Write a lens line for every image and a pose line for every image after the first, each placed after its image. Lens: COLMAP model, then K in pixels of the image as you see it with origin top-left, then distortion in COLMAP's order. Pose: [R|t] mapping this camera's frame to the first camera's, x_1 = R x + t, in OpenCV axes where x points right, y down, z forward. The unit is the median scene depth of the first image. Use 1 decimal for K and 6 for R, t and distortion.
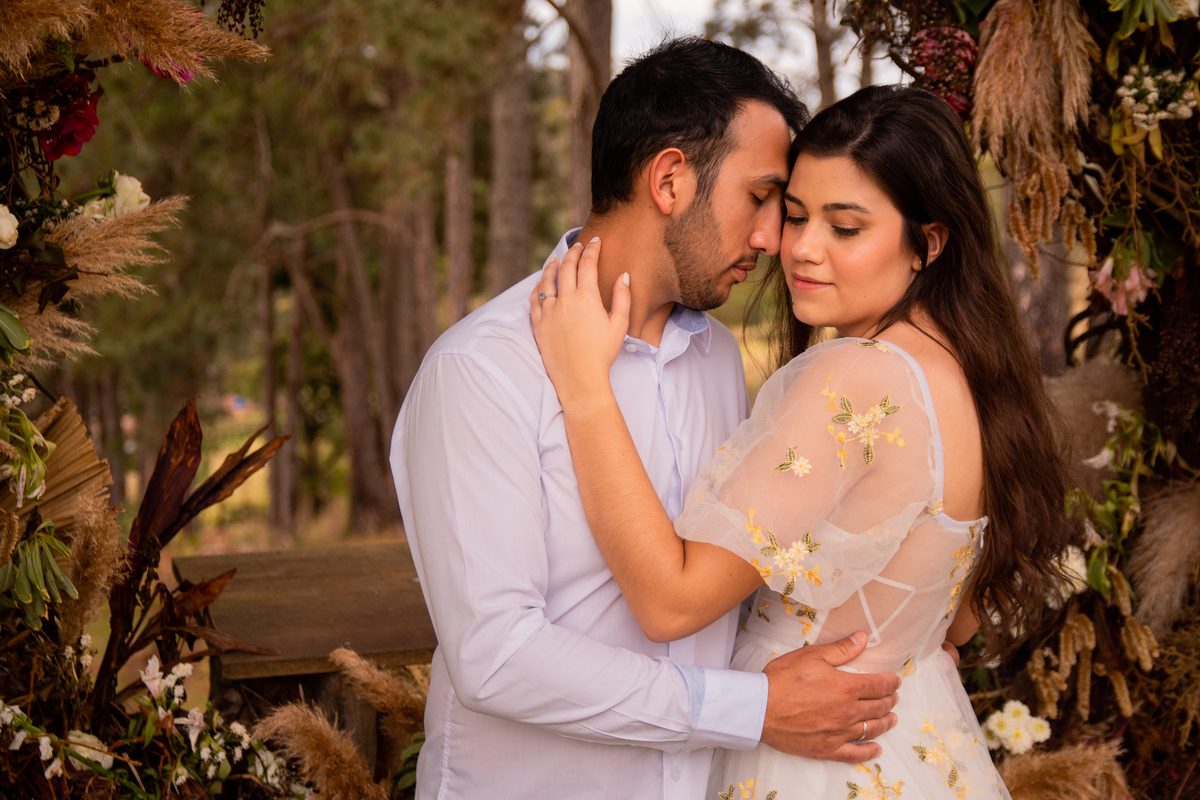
lens RADIAL K [[2064.0, 0, 597.7], [0, 2064.0, 430.8], [0, 0, 1]] dist [0.150576, 0.000000]
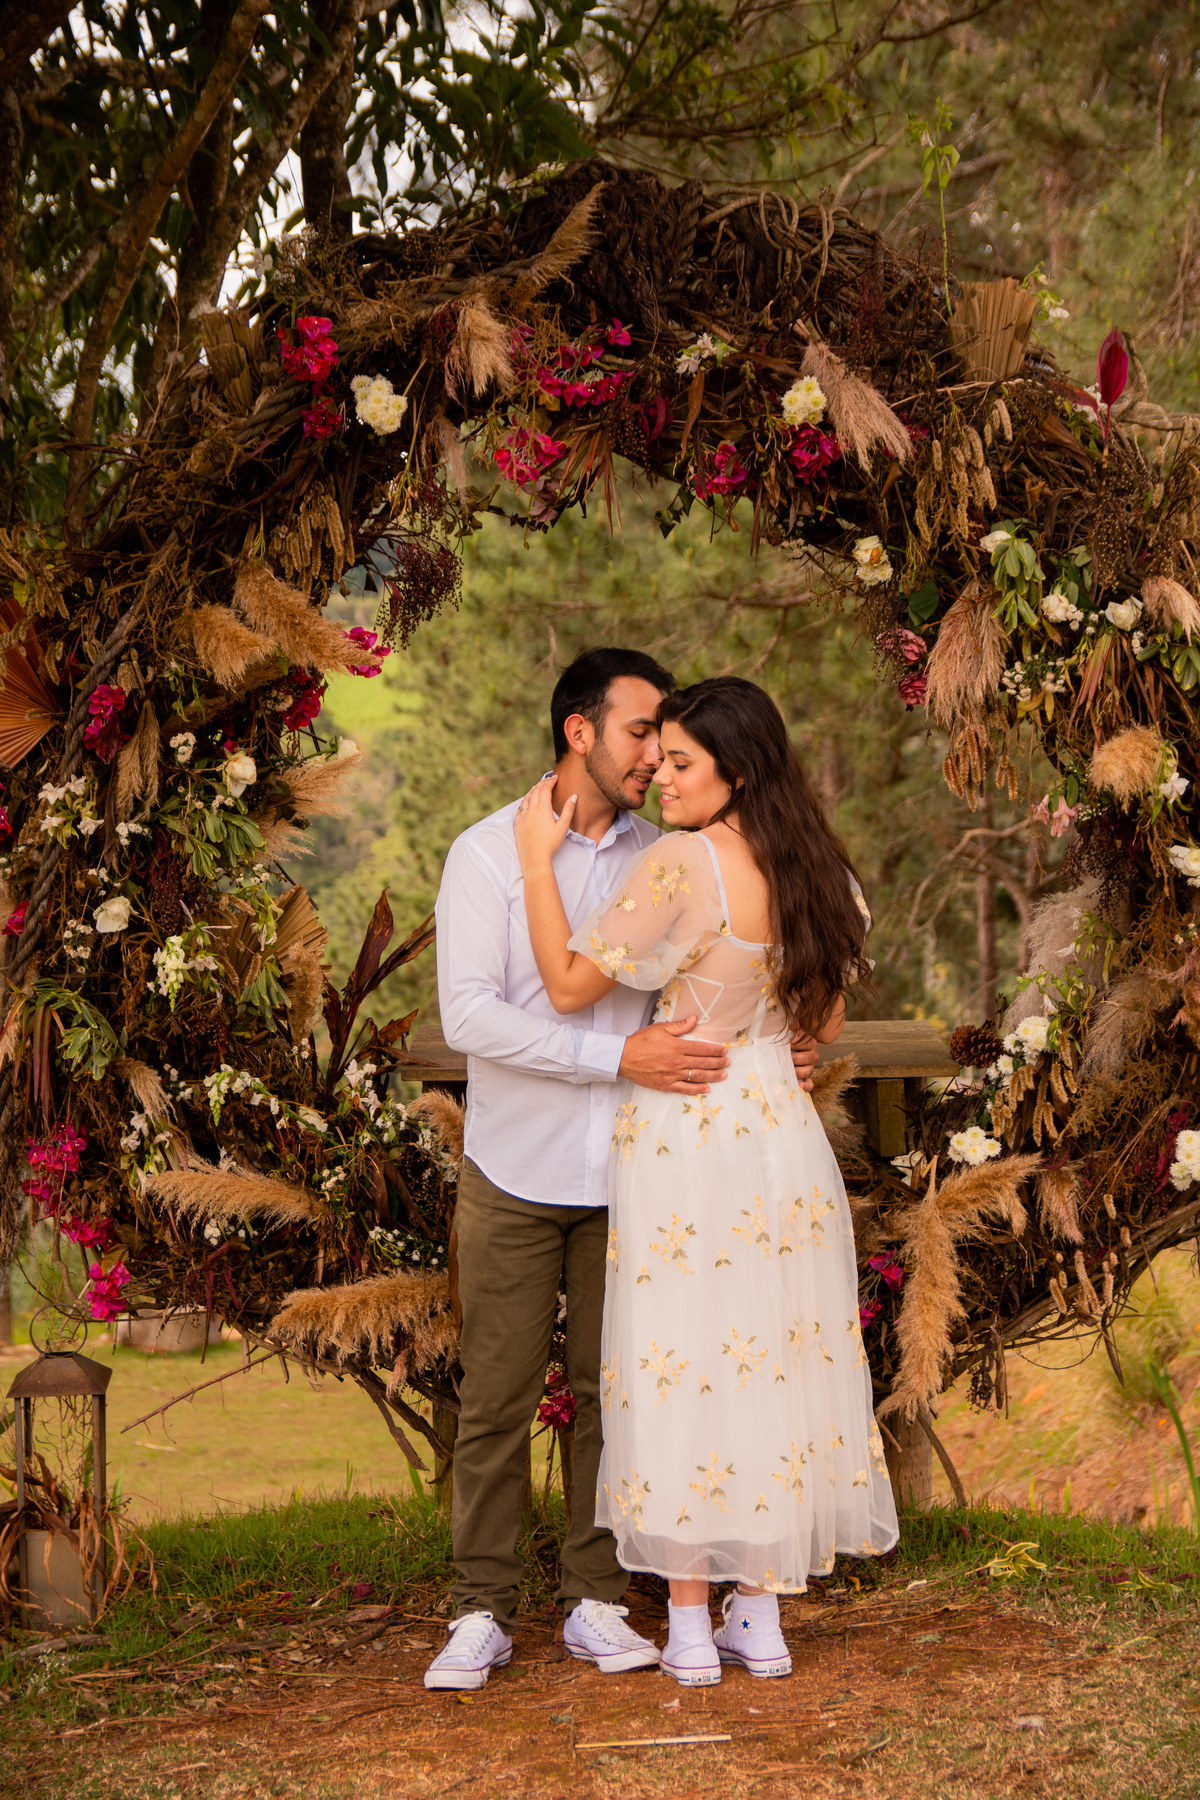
lens RADIAL K [[3096.0, 0, 599.9], [0, 3096.0, 898.4], [0, 0, 1]] dist [0.150576, 0.000000]
pose [[0.944459, 0.007353, -0.328547, 0.737134], [-0.031599, 0.997149, -0.068519, 0.151413], [0.327107, 0.075095, 0.941999, -1.127485]]
